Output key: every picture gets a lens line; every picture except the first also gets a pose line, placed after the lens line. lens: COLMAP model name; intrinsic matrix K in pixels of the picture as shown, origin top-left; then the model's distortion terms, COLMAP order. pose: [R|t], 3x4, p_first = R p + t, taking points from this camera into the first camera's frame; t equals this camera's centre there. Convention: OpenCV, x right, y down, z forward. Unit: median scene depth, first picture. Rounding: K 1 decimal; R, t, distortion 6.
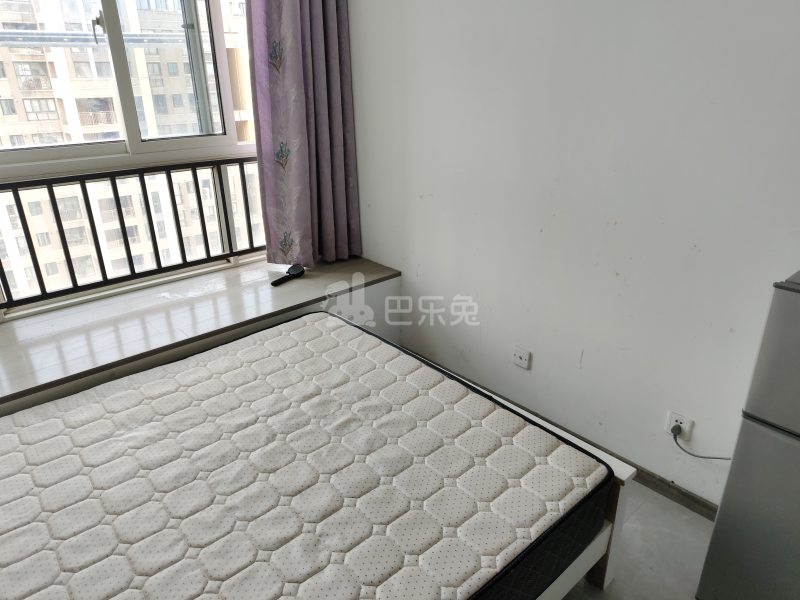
lens RADIAL K [[552.7, 0, 400.0], [0, 552.7, 300.0], [0, 0, 1]] dist [0.054919, -0.060646]
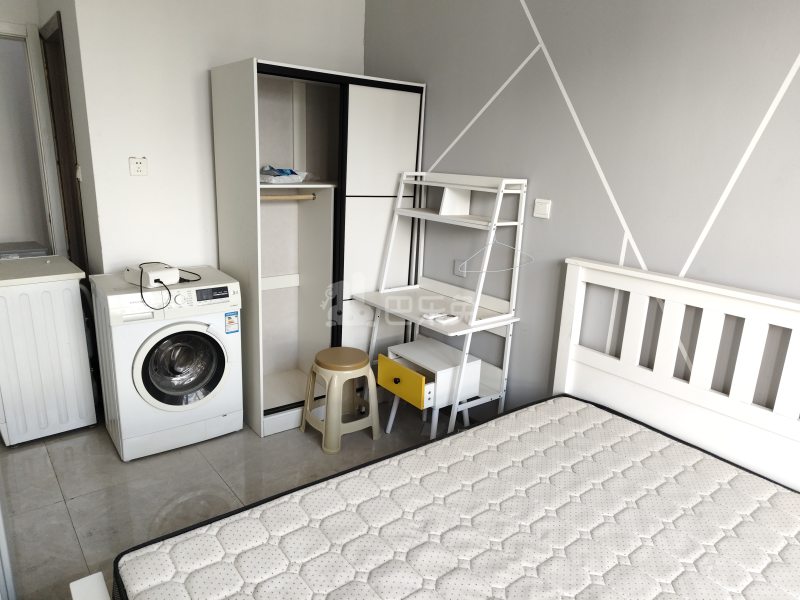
lens RADIAL K [[545.4, 0, 400.0], [0, 545.4, 300.0], [0, 0, 1]] dist [0.054713, -0.059224]
pose [[-0.996630, -0.059671, 0.056278, -0.063075], [-0.012557, 0.789025, 0.614233, -0.312361], [-0.081057, 0.611457, -0.787115, 0.780076]]
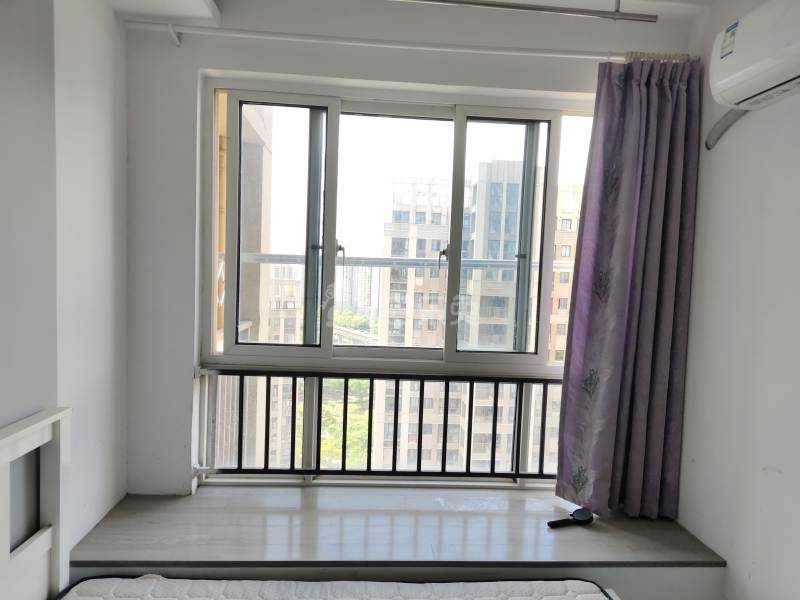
lens RADIAL K [[545.4, 0, 400.0], [0, 545.4, 300.0], [0, 0, 1]] dist [0.054713, -0.059224]
pose [[0.786843, 0.076212, -0.612430, 0.086320], [-0.281290, 0.927564, -0.245969, -0.074552], [0.549322, 0.365809, 0.751285, 0.090554]]
